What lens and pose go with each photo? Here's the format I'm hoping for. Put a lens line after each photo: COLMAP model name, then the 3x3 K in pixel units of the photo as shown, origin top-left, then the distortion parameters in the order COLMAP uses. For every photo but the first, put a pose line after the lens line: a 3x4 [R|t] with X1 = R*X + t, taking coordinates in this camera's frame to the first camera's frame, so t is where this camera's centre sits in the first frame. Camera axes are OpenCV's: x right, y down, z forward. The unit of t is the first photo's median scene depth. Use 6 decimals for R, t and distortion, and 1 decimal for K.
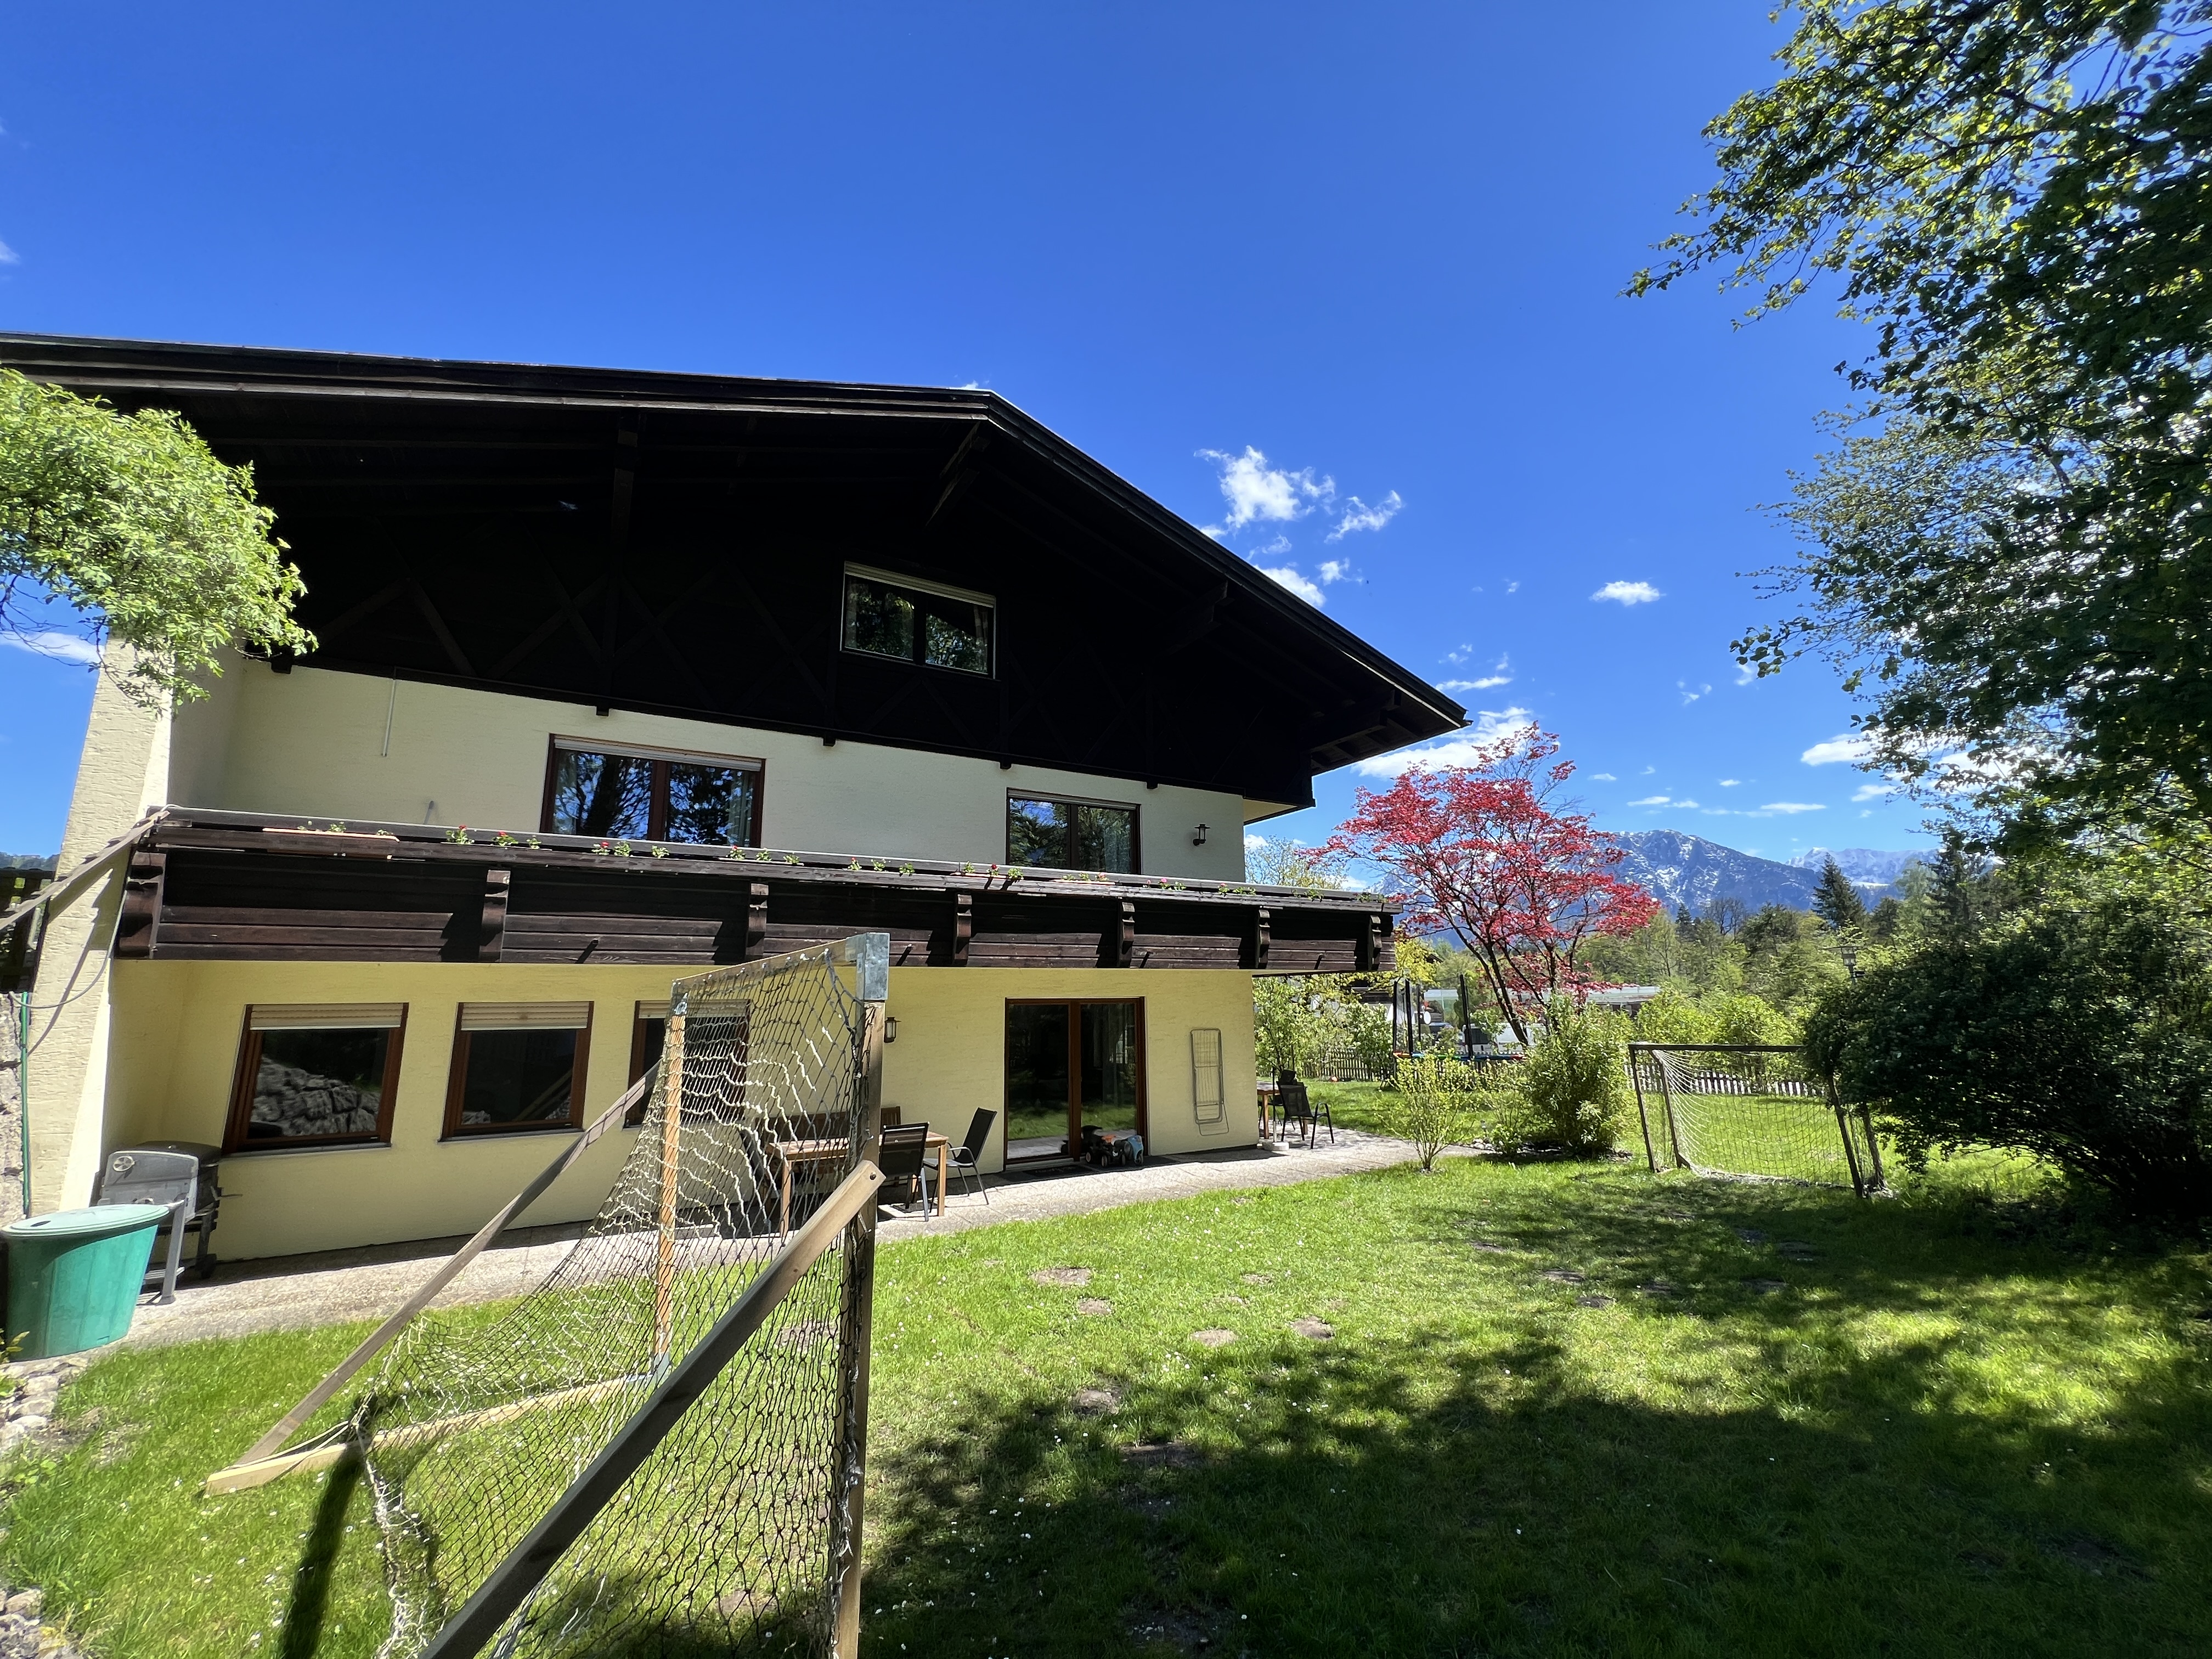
lens RADIAL K [[884.2, 0, 1106.0], [0, 884.2, 829.5], [0, 0, 1]] dist [0.002470, 0.000094]
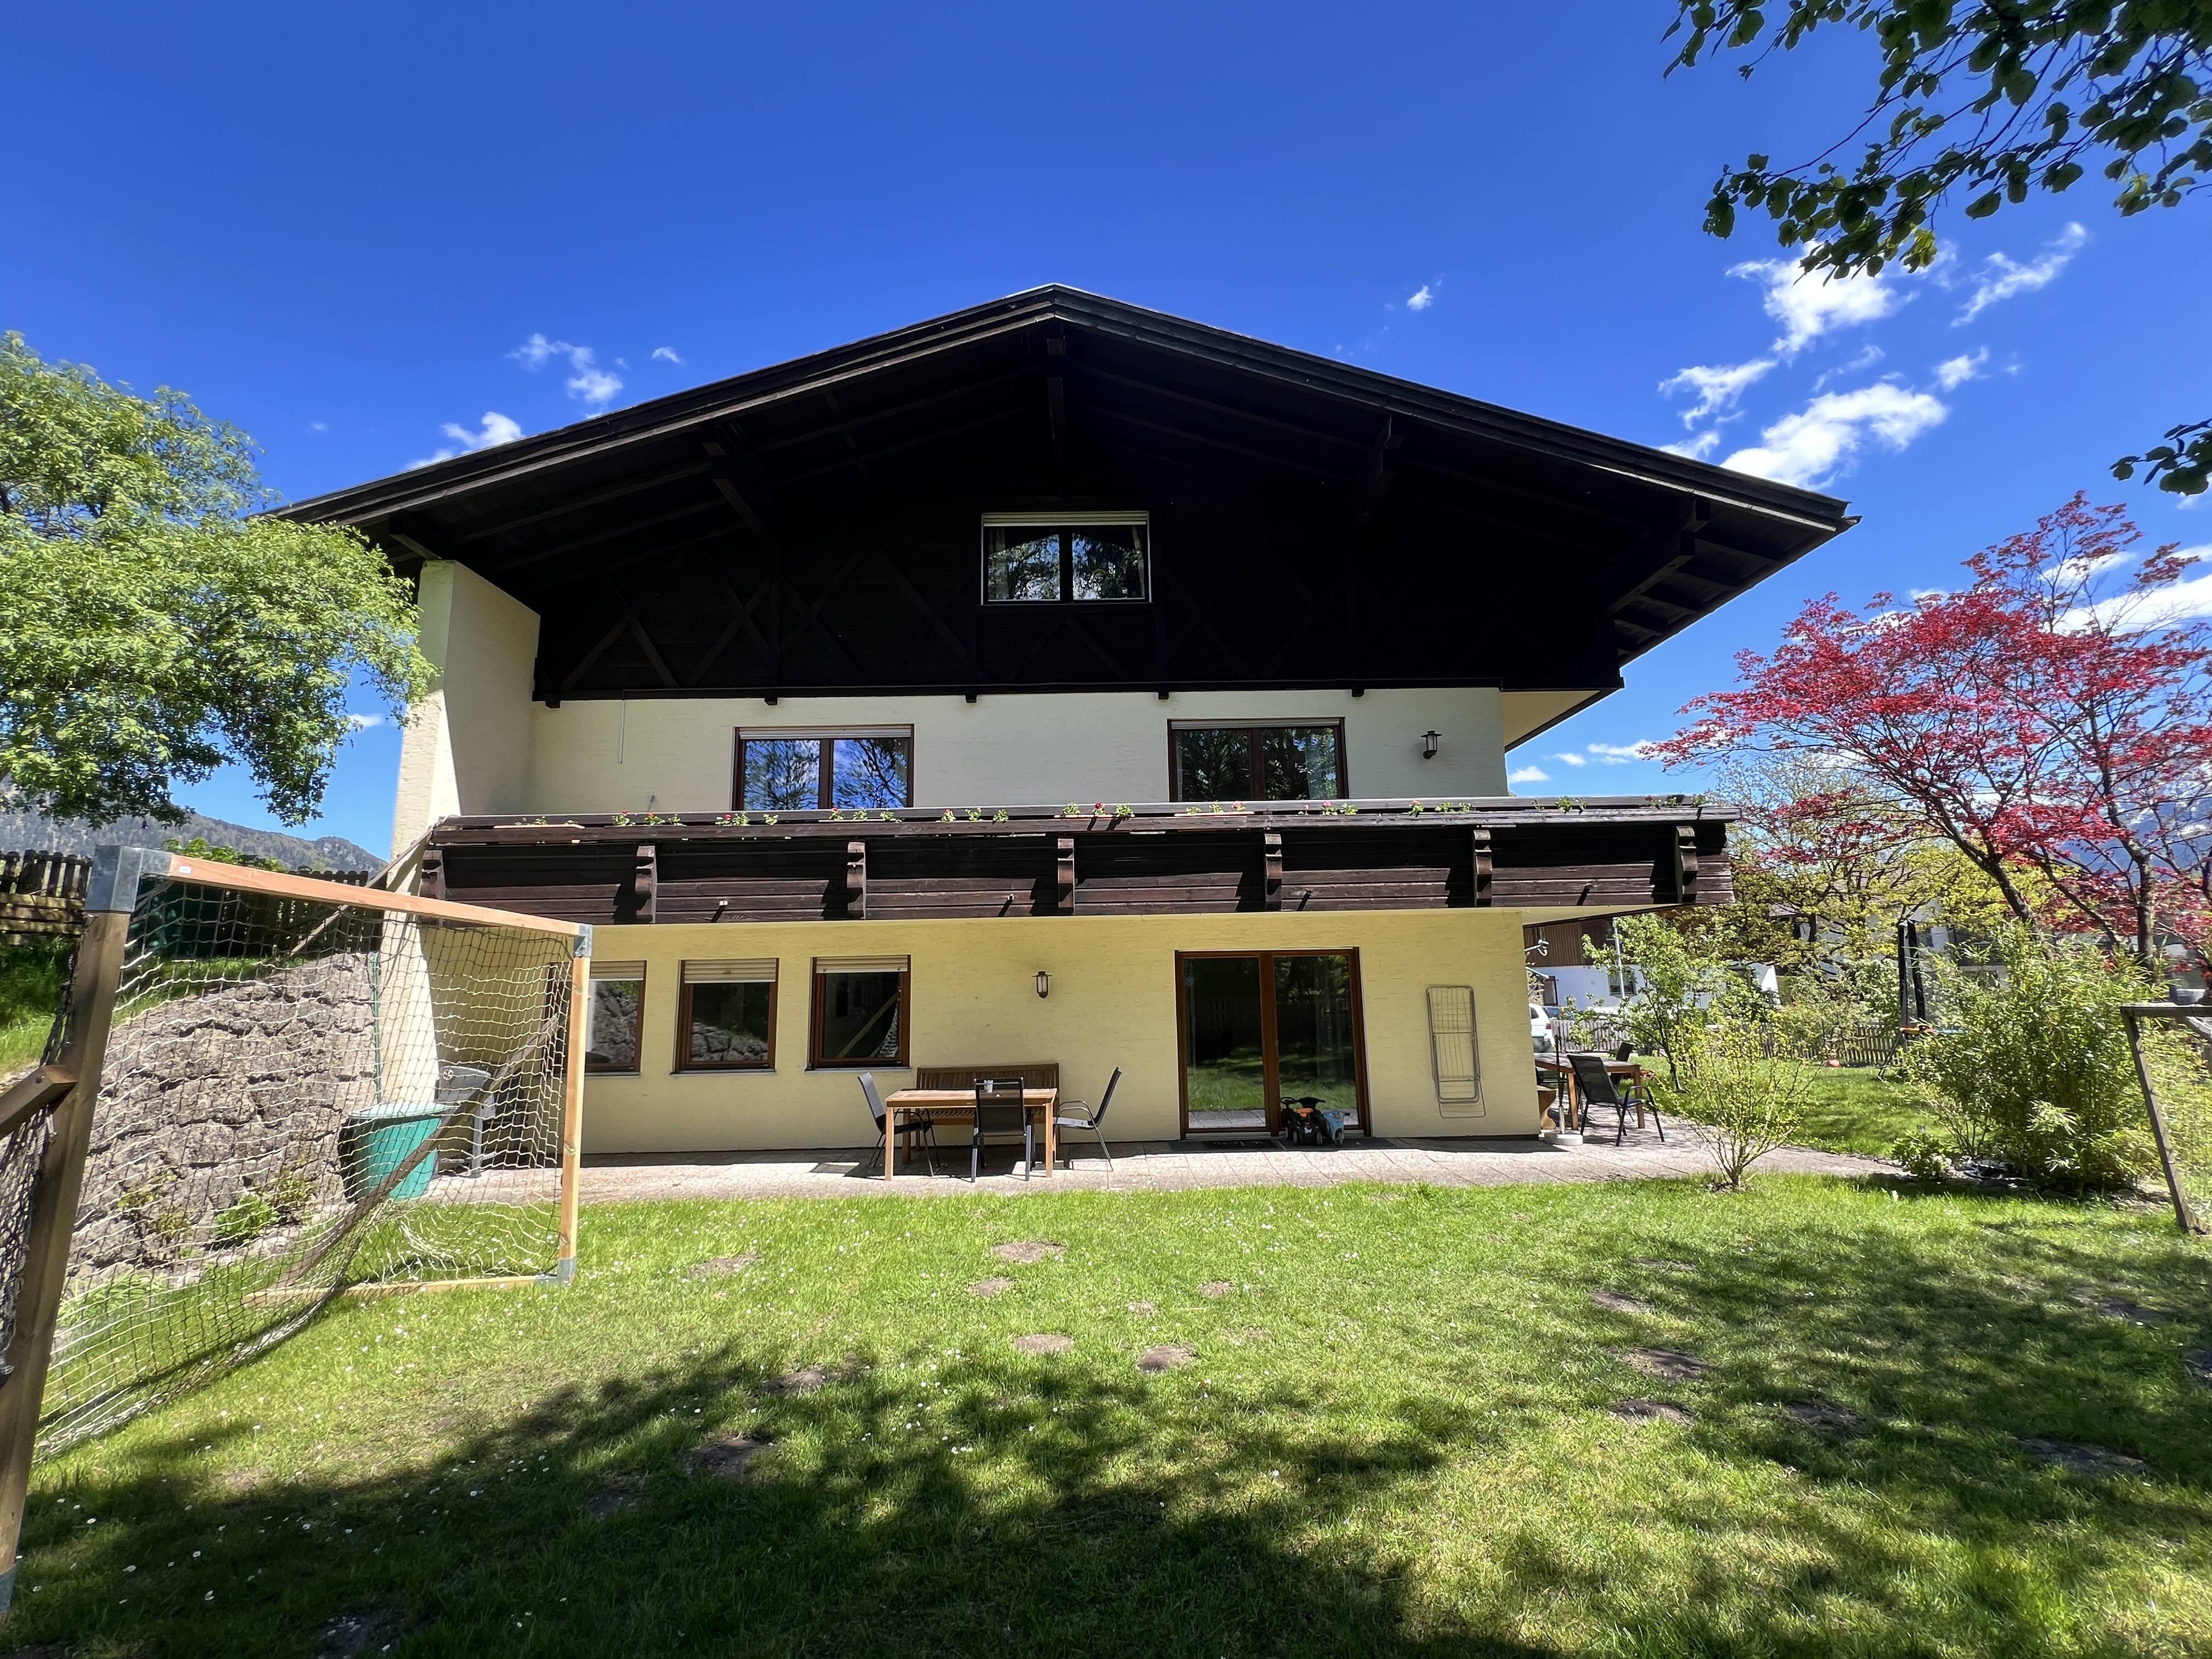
lens RADIAL K [[917.6, 0, 1106.0], [0, 917.6, 829.5], [0, 0, 1]] dist [-0.000852, 0.000084]
pose [[0.867978, -0.085197, -0.489239, 0.351243], [0.104255, 0.994481, 0.011783, 0.058267], [0.485535, -0.061233, 0.872070, 0.184581]]
